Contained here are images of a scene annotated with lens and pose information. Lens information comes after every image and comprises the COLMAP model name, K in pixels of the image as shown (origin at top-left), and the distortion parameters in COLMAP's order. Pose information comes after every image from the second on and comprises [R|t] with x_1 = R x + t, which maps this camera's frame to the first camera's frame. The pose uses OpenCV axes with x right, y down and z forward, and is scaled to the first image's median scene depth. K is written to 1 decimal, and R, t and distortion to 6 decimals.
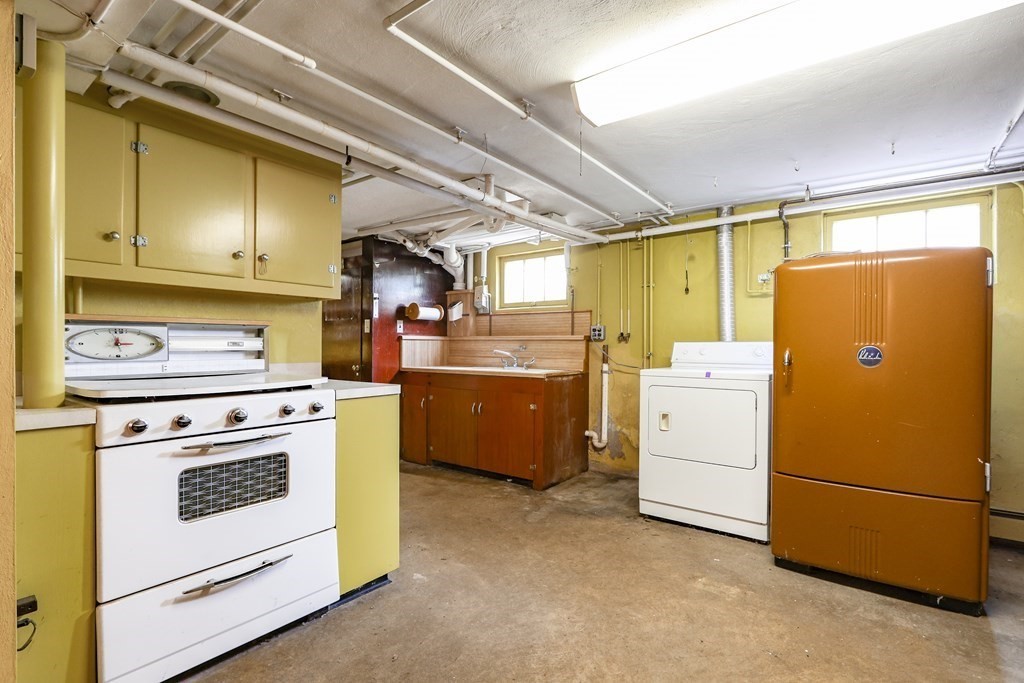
lens RADIAL K [[484.7, 0, 506.2], [0, 484.7, 339.8], [0, 0, 1]] dist [-0.016260, -0.000088]
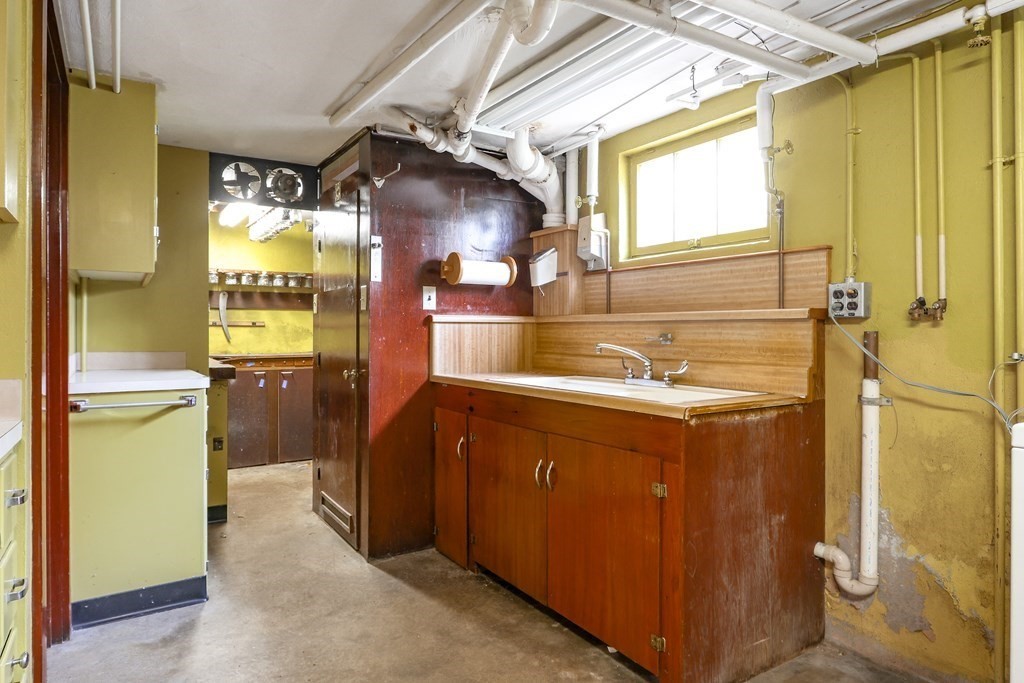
lens RADIAL K [[596.7, 0, 508.3], [0, 596.7, 325.3], [0, 0, 1]] dist [-0.003335, -0.001005]
pose [[0.936239, -0.006509, -0.351303, 0.097029], [0.006972, 0.999976, 0.000052, 0.003314], [0.351295, -0.002498, 0.936262, 0.433117]]
